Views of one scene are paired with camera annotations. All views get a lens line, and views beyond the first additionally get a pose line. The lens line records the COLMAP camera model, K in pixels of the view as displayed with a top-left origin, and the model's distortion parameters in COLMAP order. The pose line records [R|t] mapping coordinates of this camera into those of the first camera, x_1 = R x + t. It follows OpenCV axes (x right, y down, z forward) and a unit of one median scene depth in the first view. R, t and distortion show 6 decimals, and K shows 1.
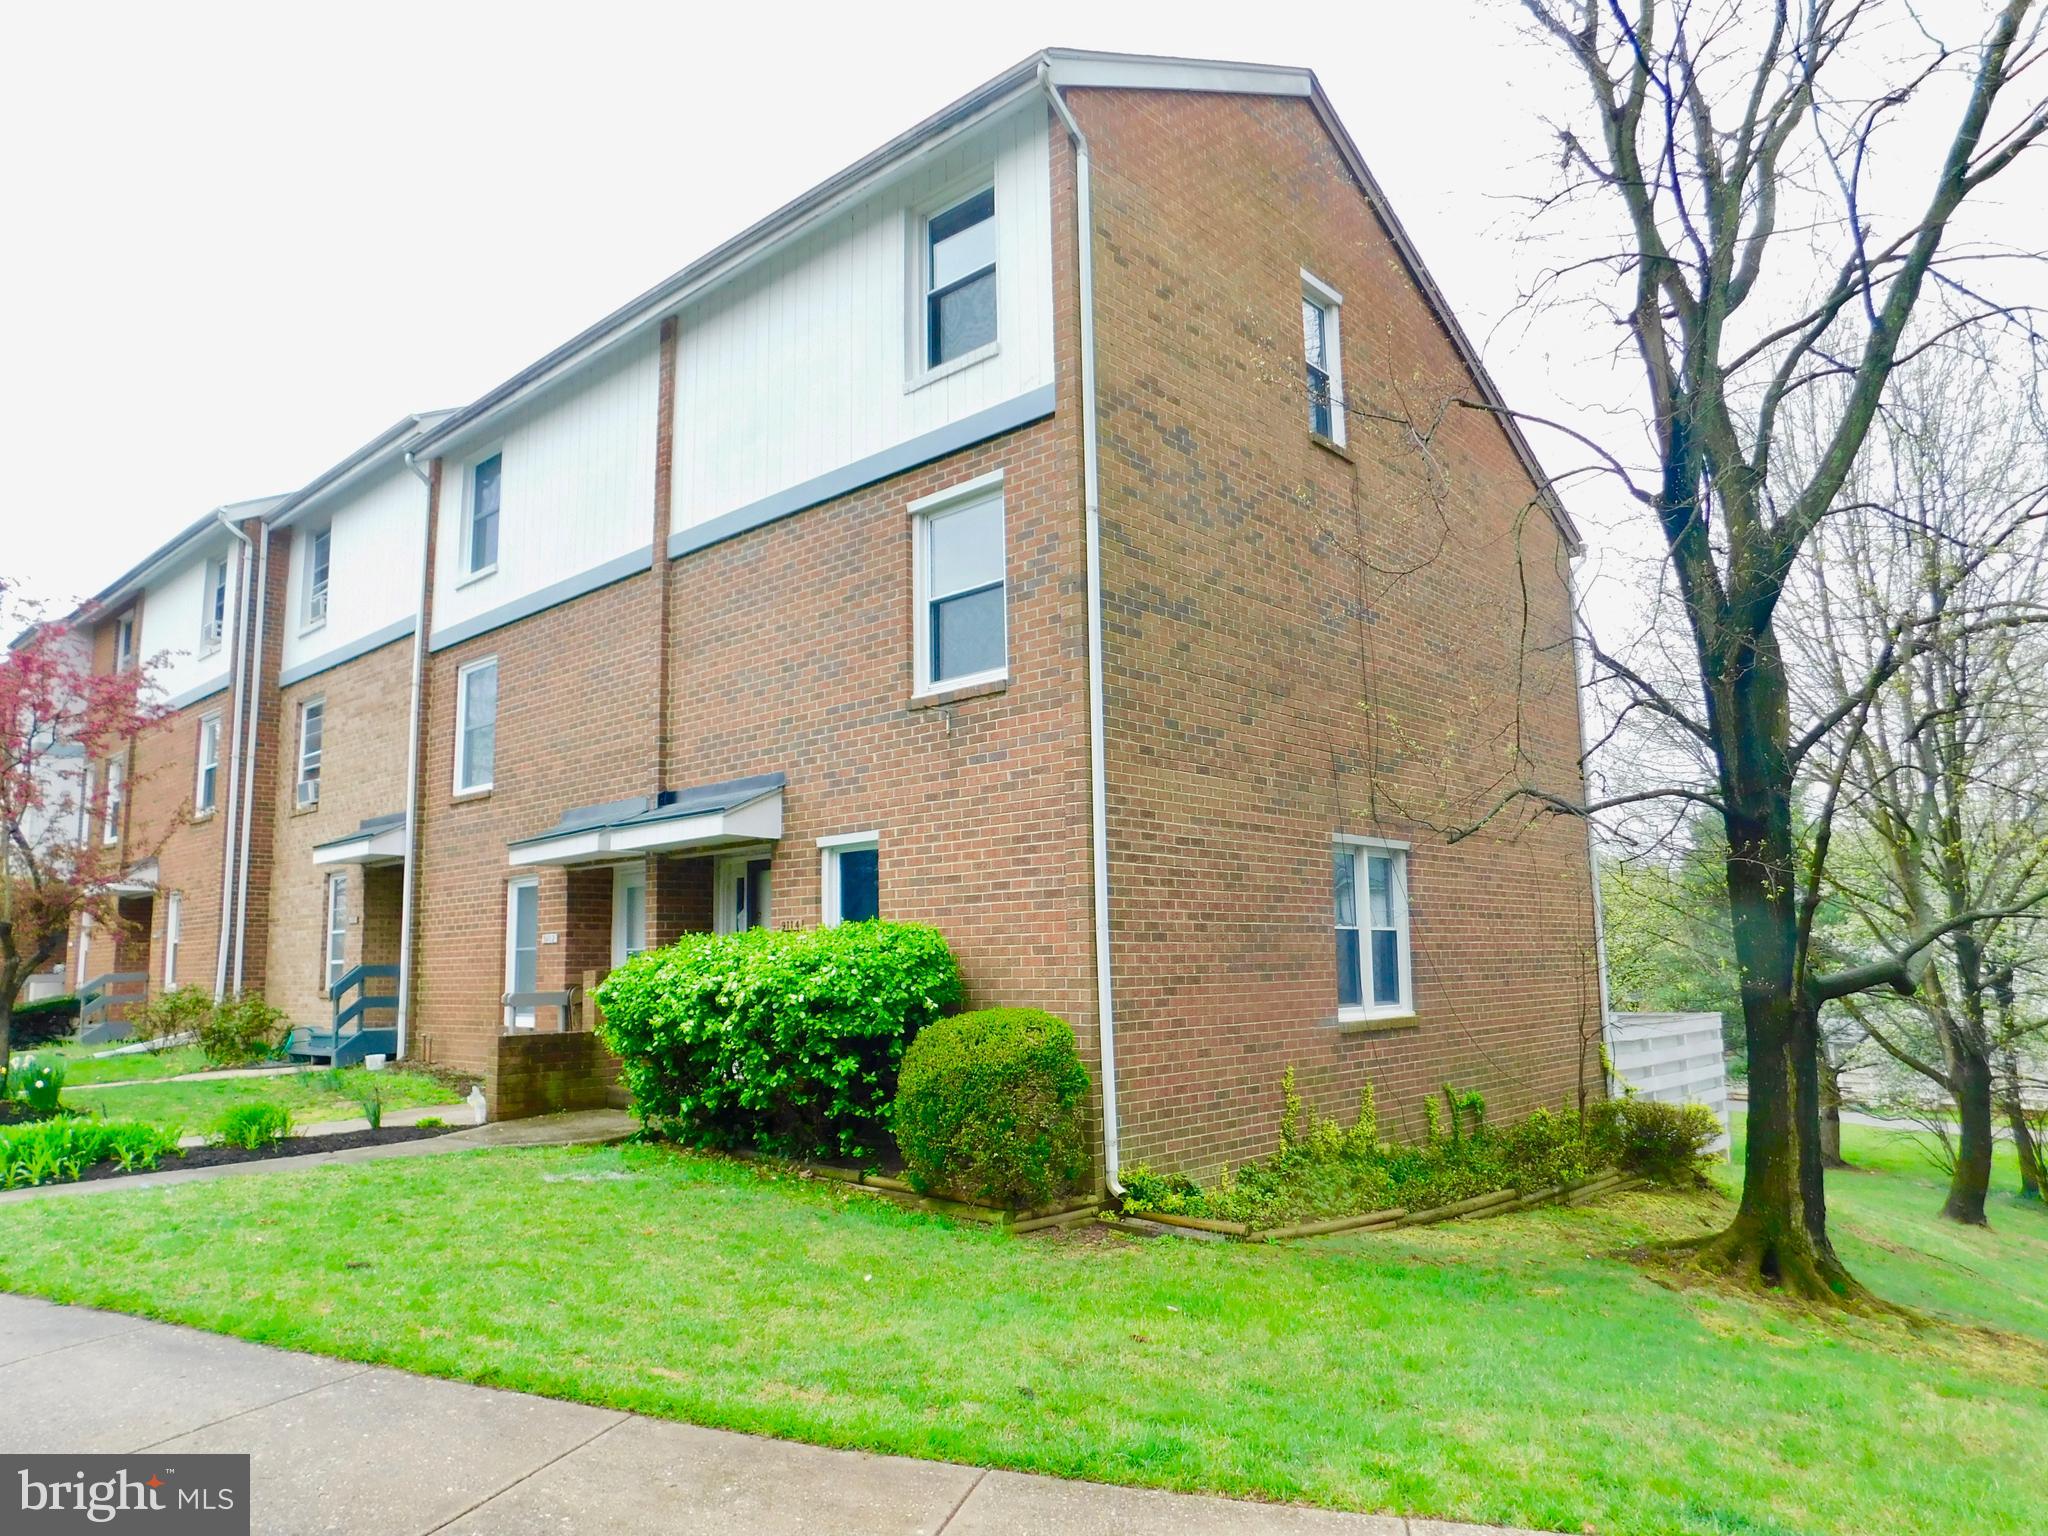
lens RADIAL K [[1364.2, 0, 1026.4], [0, 1364.2, 767.9], [0, 0, 1]] dist [-0.001289, 0.005698]
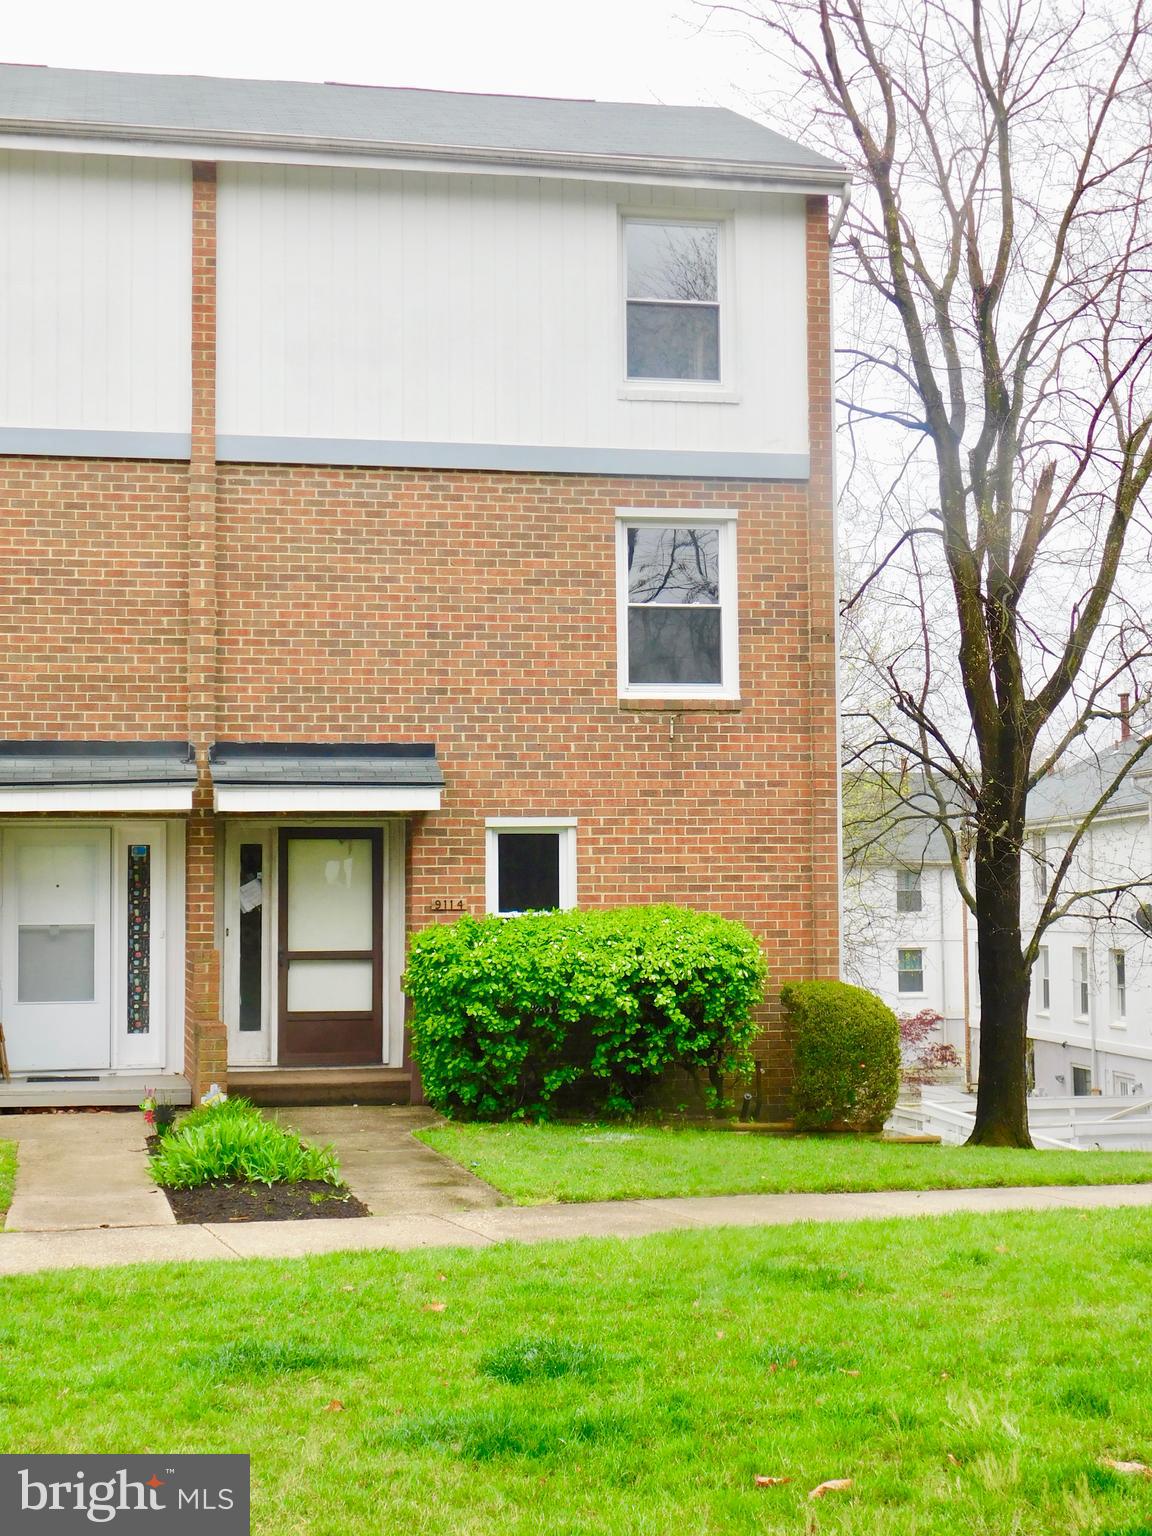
lens RADIAL K [[2260.3, 0, 575.8], [0, 2260.3, 768.1], [0, 0, 1]] dist [0.164548, 0.000000]
pose [[0.585106, 0.064027, 0.808425, -1.593914], [-0.121287, 0.992575, 0.009172, -0.008106], [-0.801836, -0.103418, 0.588527, -0.019215]]
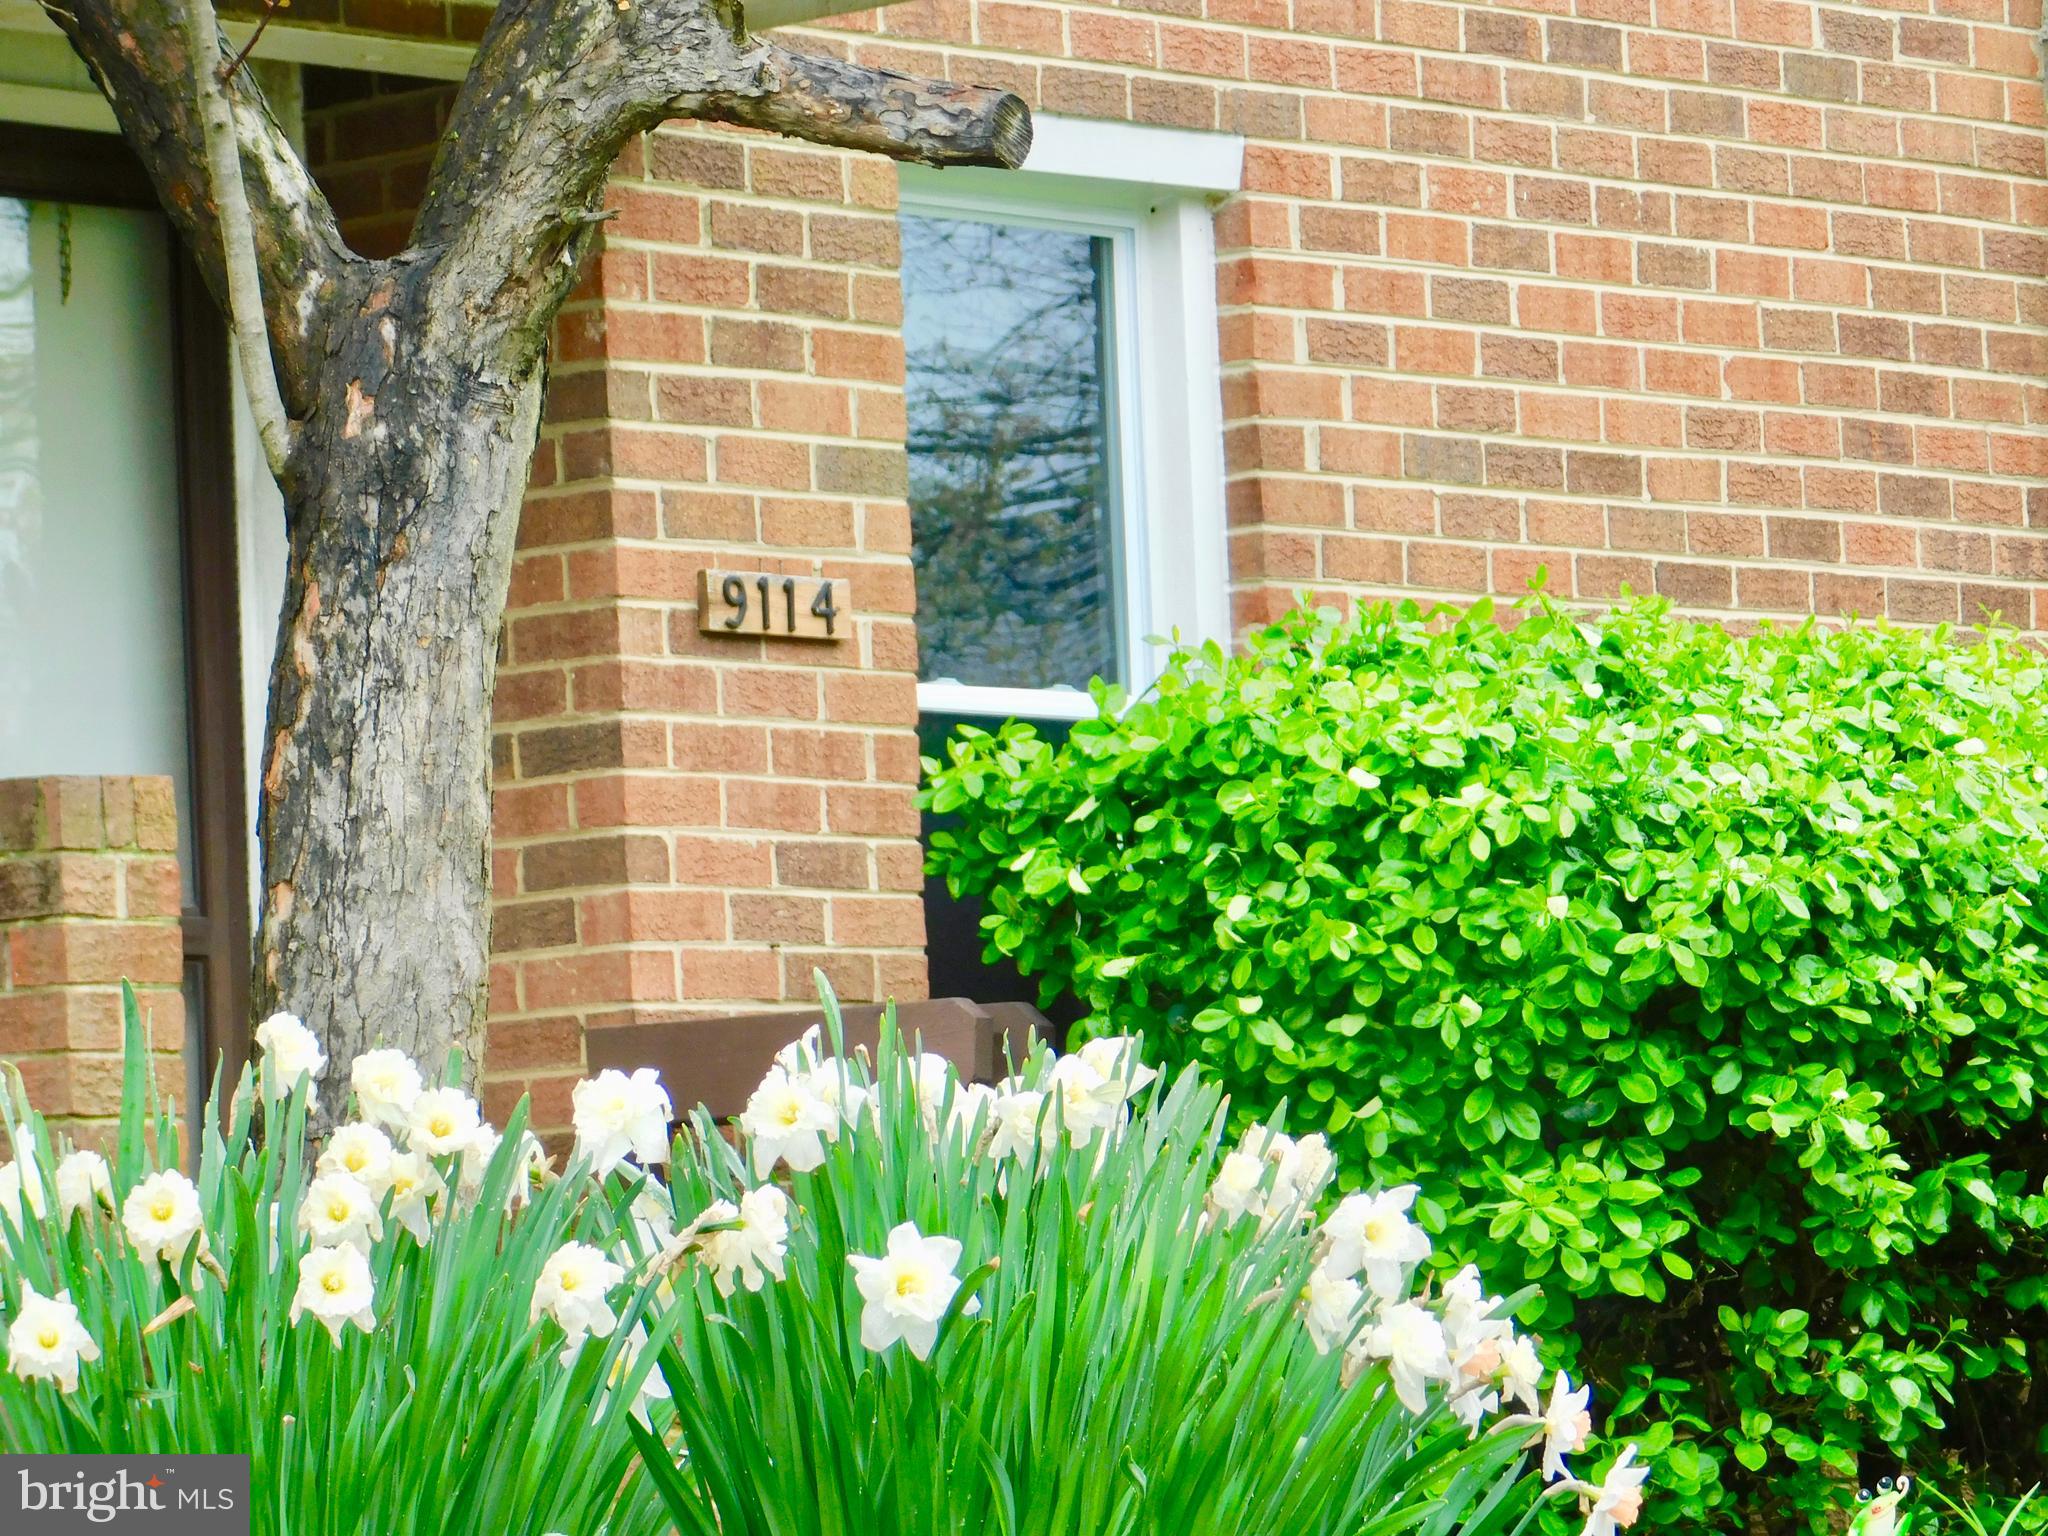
lens RADIAL K [[10309.0, 0, 1023.8], [0, 10309.0, 768.8], [0, 0, 1]] dist [0.459225, 0.000000]
pose [[-0.042624, 0.093614, 0.994696, -1.532103], [-0.102120, 0.989978, -0.097546, 0.277478], [-0.993859, -0.105736, -0.032637, 1.118644]]
